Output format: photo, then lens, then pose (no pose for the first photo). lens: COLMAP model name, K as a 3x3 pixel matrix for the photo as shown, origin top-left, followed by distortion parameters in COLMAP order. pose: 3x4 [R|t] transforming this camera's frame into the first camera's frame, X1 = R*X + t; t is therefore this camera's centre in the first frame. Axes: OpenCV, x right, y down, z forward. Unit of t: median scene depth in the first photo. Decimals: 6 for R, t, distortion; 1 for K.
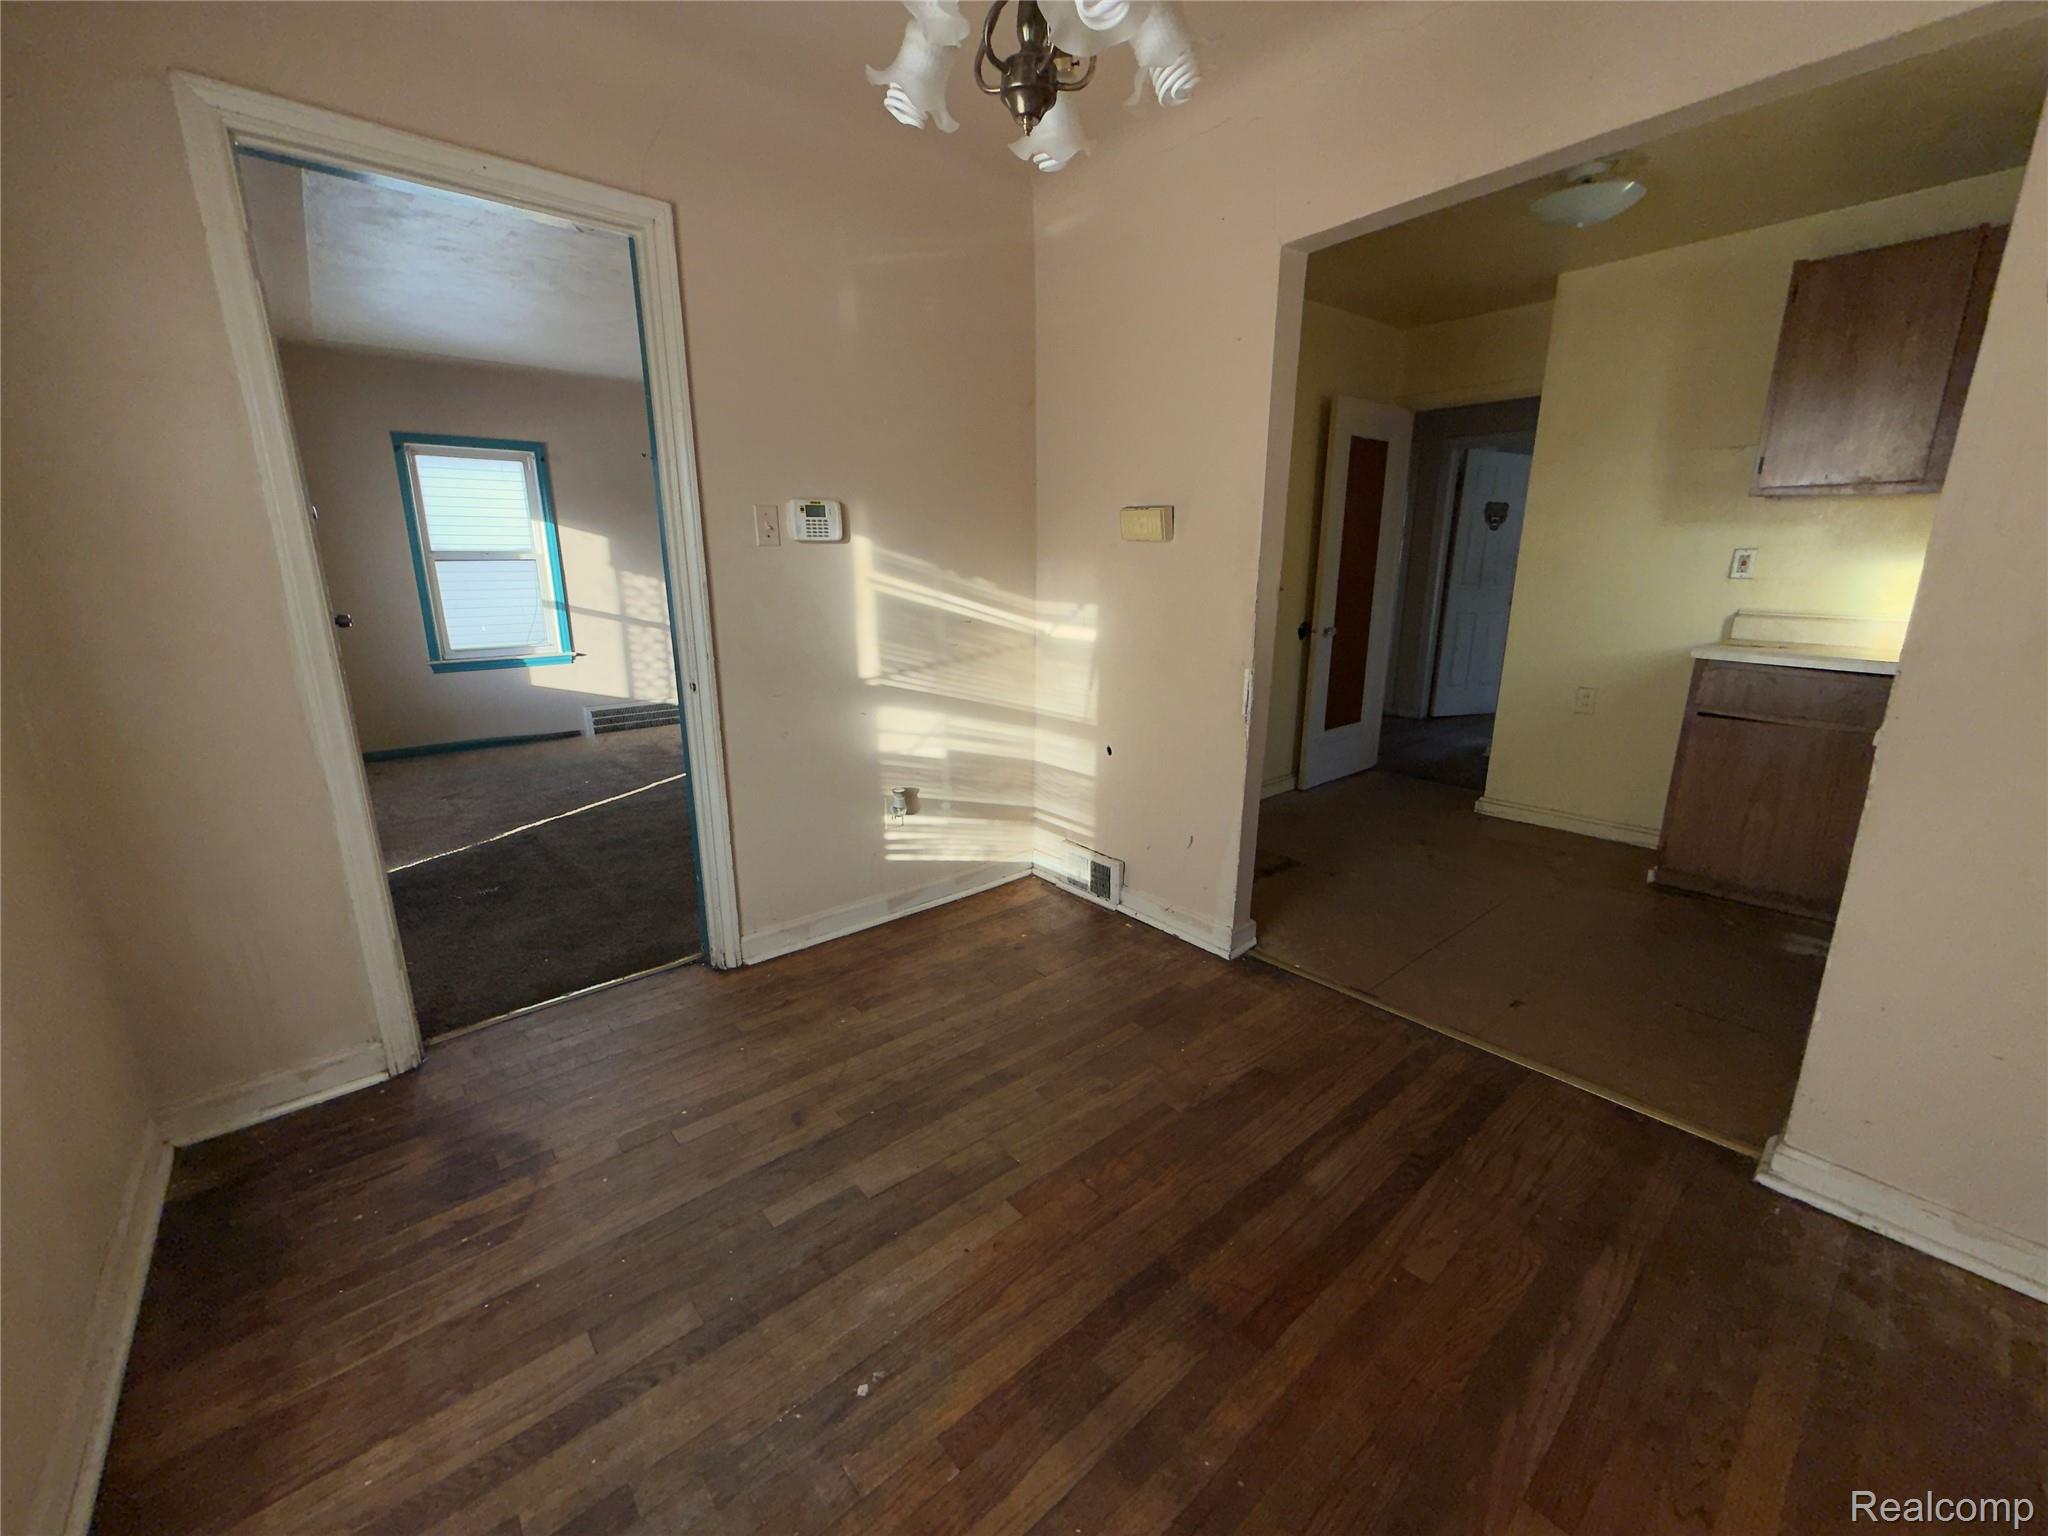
lens RADIAL K [[814.3, 0, 1019.1], [0, 814.3, 768.6], [0, 0, 1]] dist [0.000232, 0.000314]
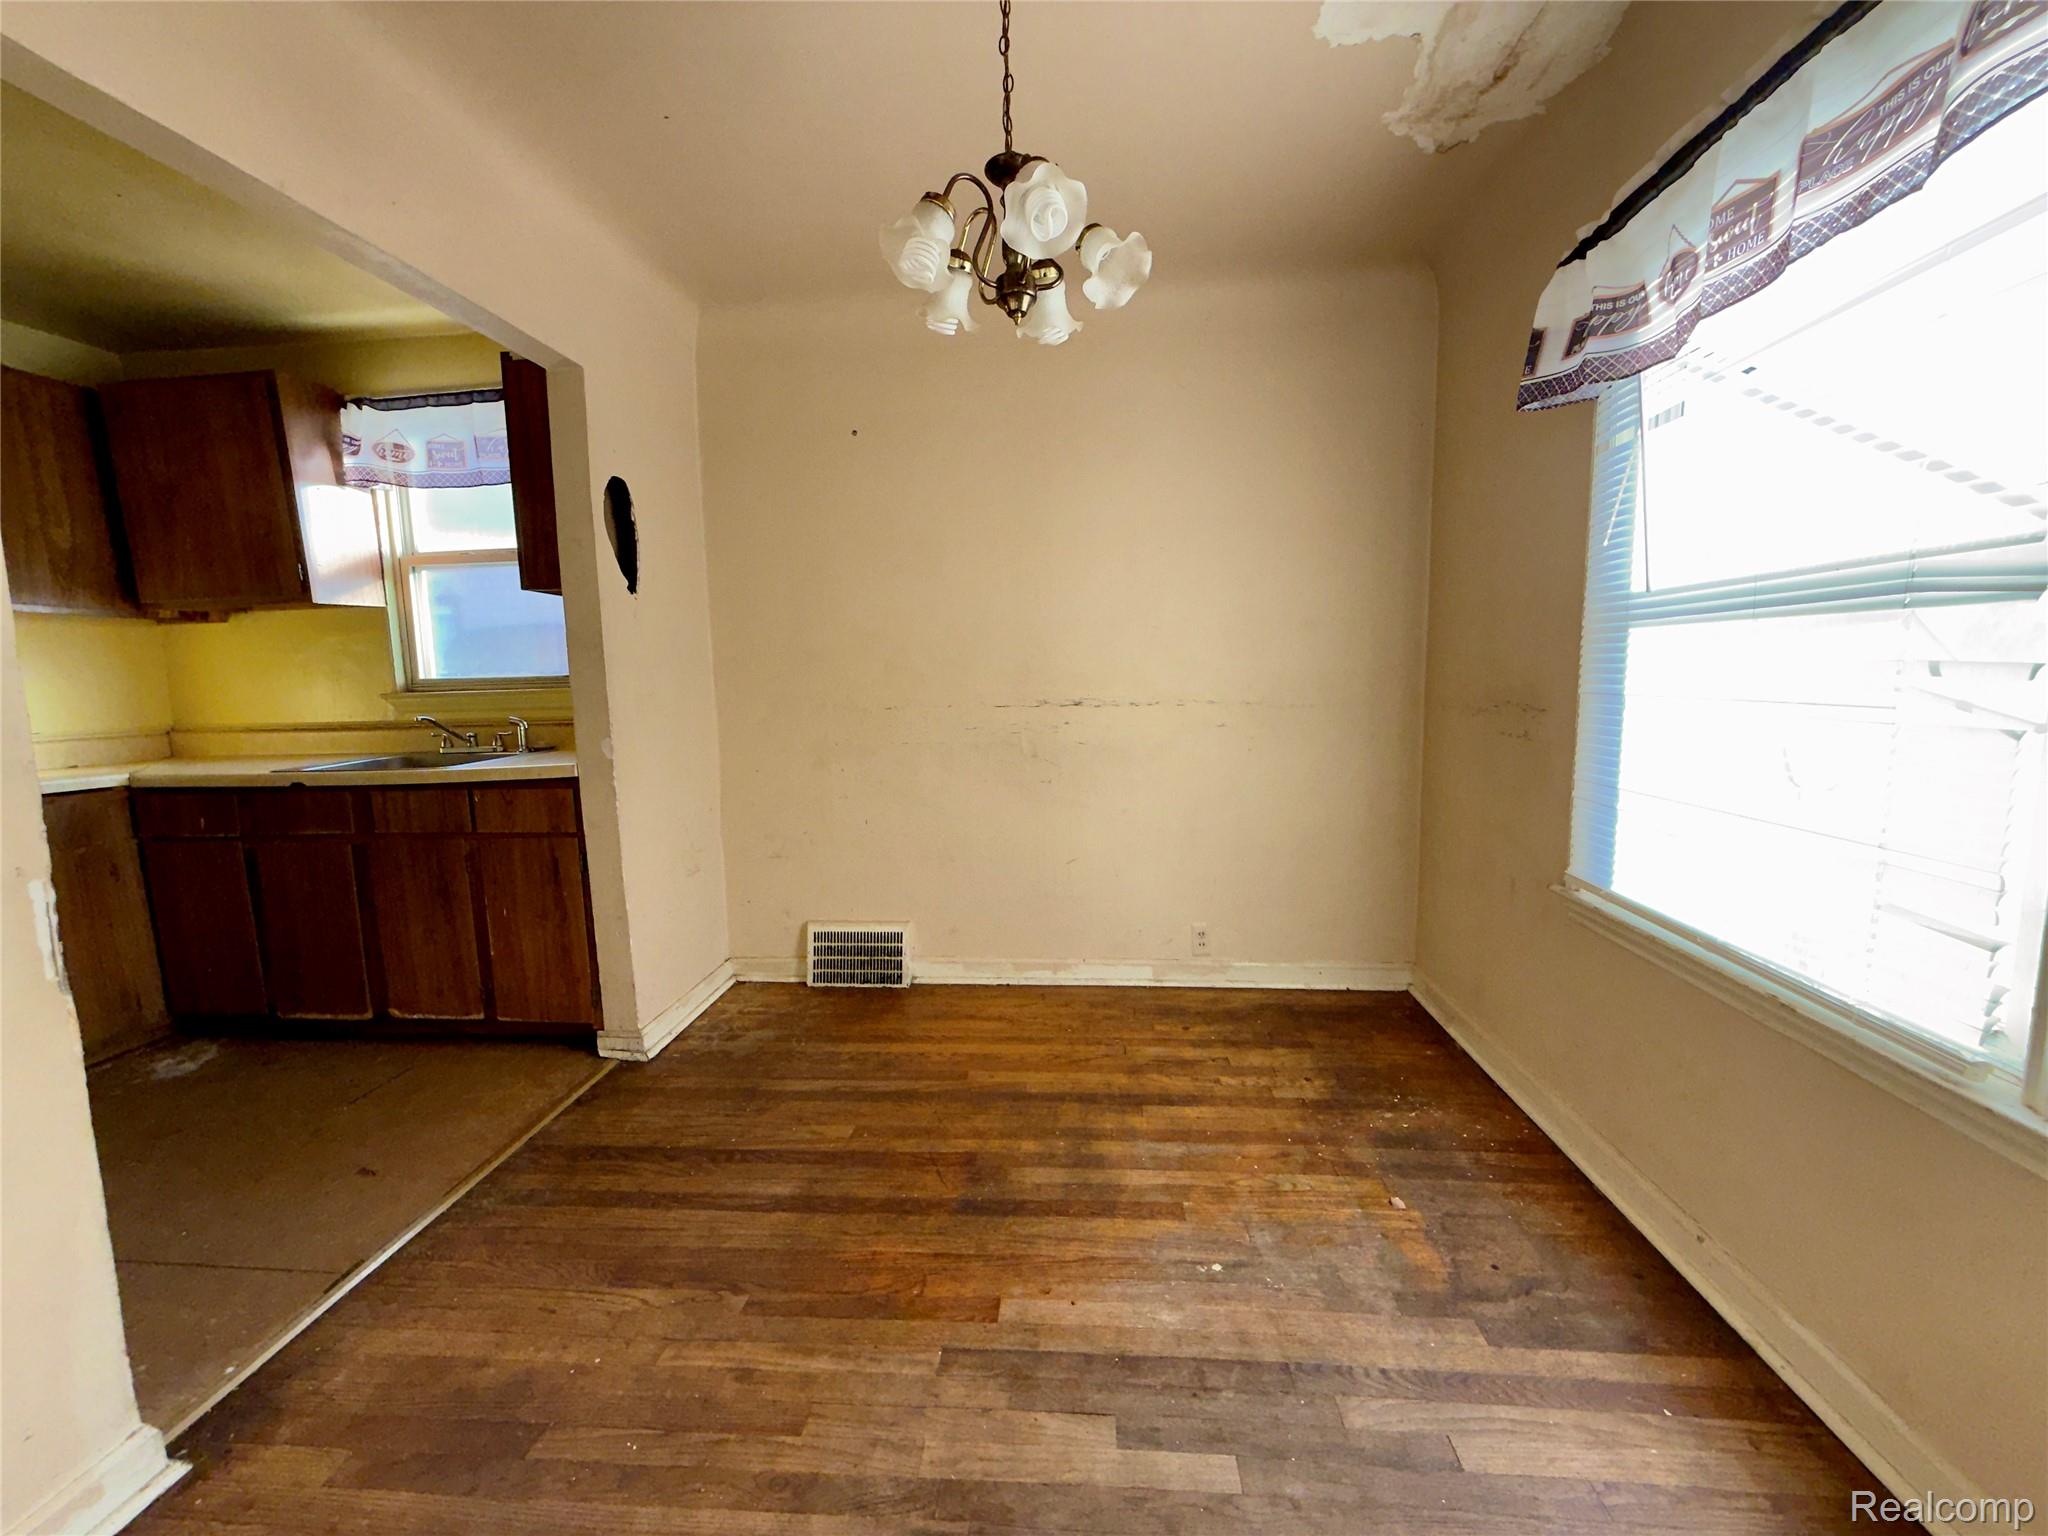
lens RADIAL K [[814.3, 0, 1019.2], [0, 814.3, 767.7], [0, 0, 1]] dist [0.000232, 0.000314]
pose [[-0.699857, -0.063042, 0.711496, -0.588625], [0.203140, 0.937398, 0.282875, -0.277044], [-0.684788, 0.342506, -0.643238, 1.247018]]
